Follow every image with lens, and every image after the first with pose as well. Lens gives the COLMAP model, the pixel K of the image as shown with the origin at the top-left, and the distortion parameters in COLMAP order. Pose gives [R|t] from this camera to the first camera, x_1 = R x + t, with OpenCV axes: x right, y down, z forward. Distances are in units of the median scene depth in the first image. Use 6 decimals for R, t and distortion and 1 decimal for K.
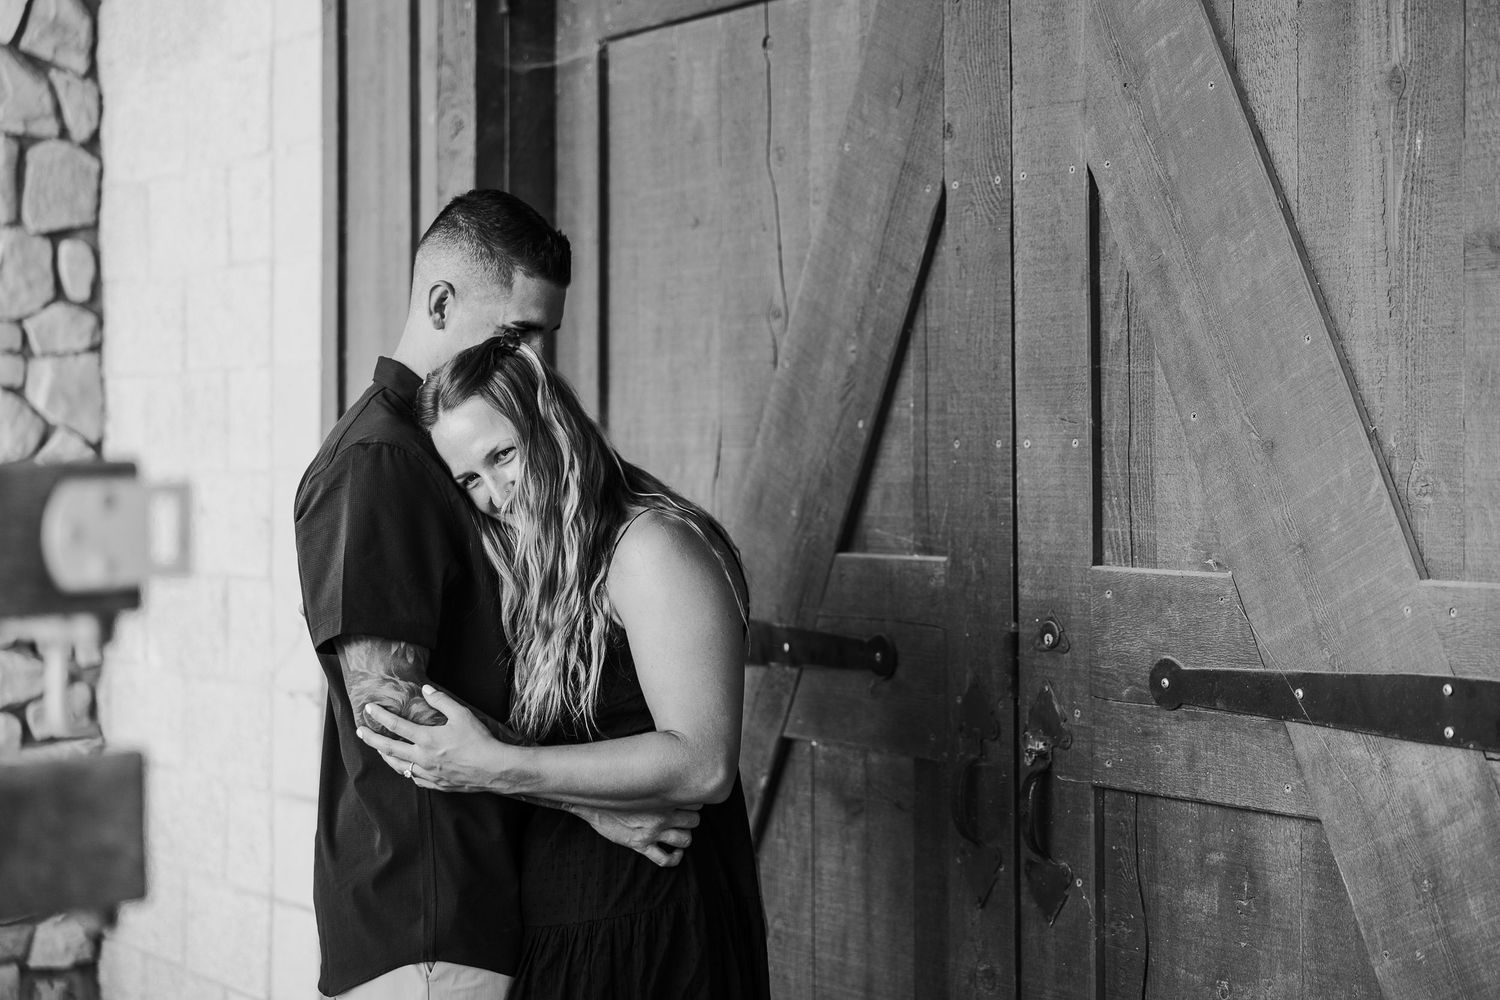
lens RADIAL K [[2657.1, 0, 750.0], [0, 2657.1, 500.0], [0, 0, 1]] dist [0.013914, -0.145916]
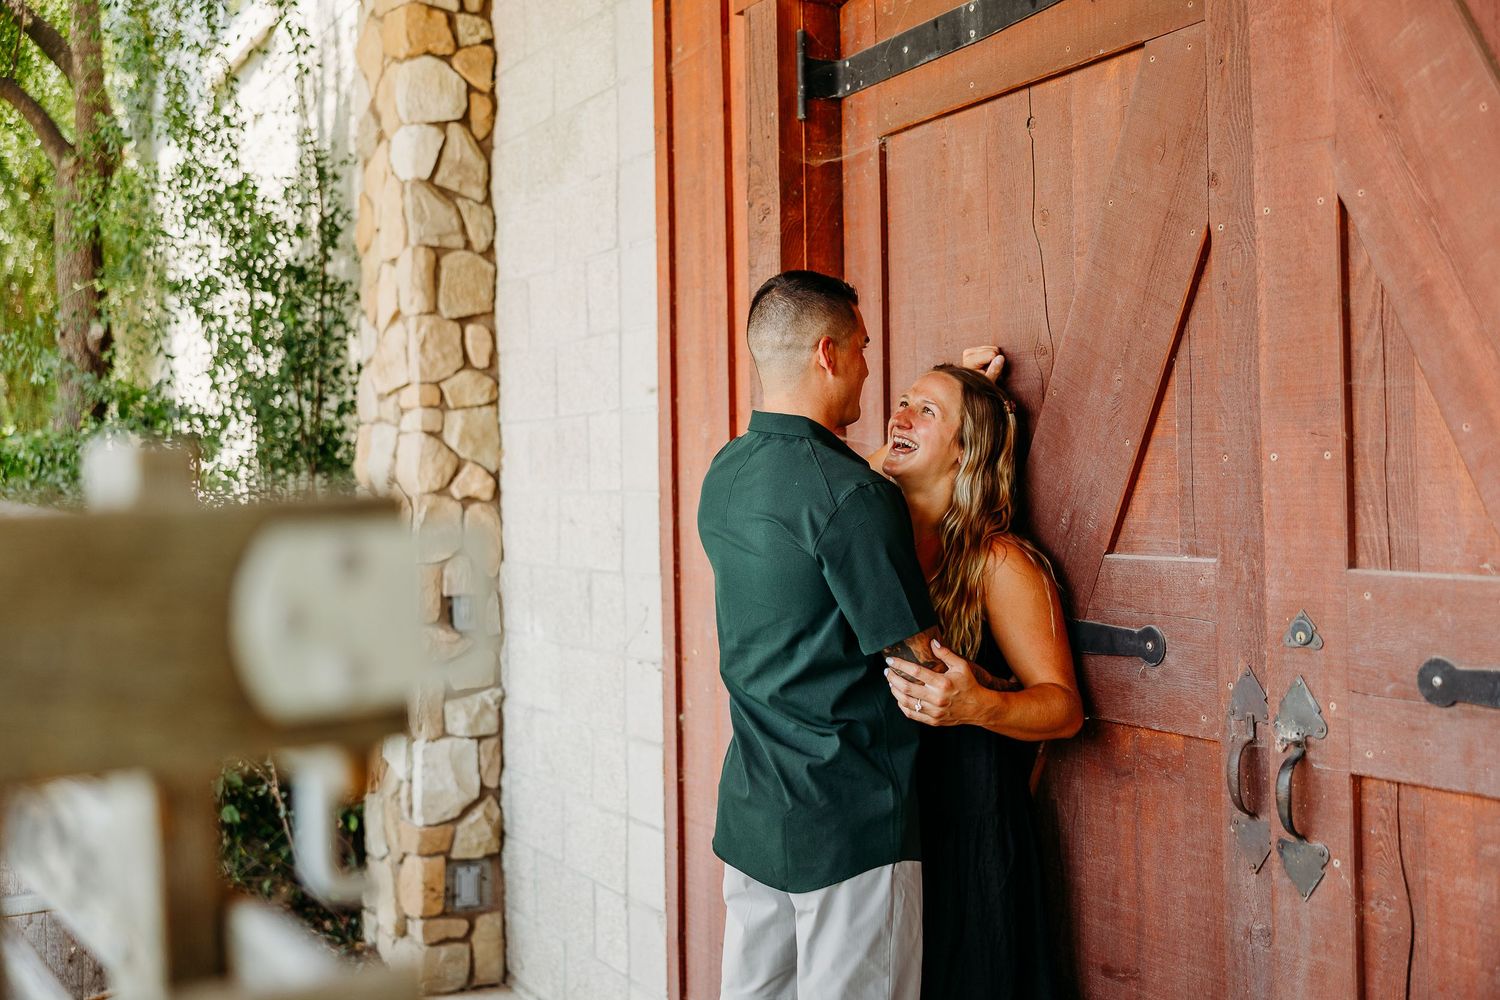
lens RADIAL K [[1598.8, 0, 750.0], [0, 1598.8, 500.0], [0, 0, 1]] dist [-0.008998, 0.020495]
pose [[0.995012, -0.016093, -0.098446, -0.046065], [0.015963, 0.999870, -0.002112, -0.004360], [0.098467, 0.000530, 0.995140, 0.256558]]
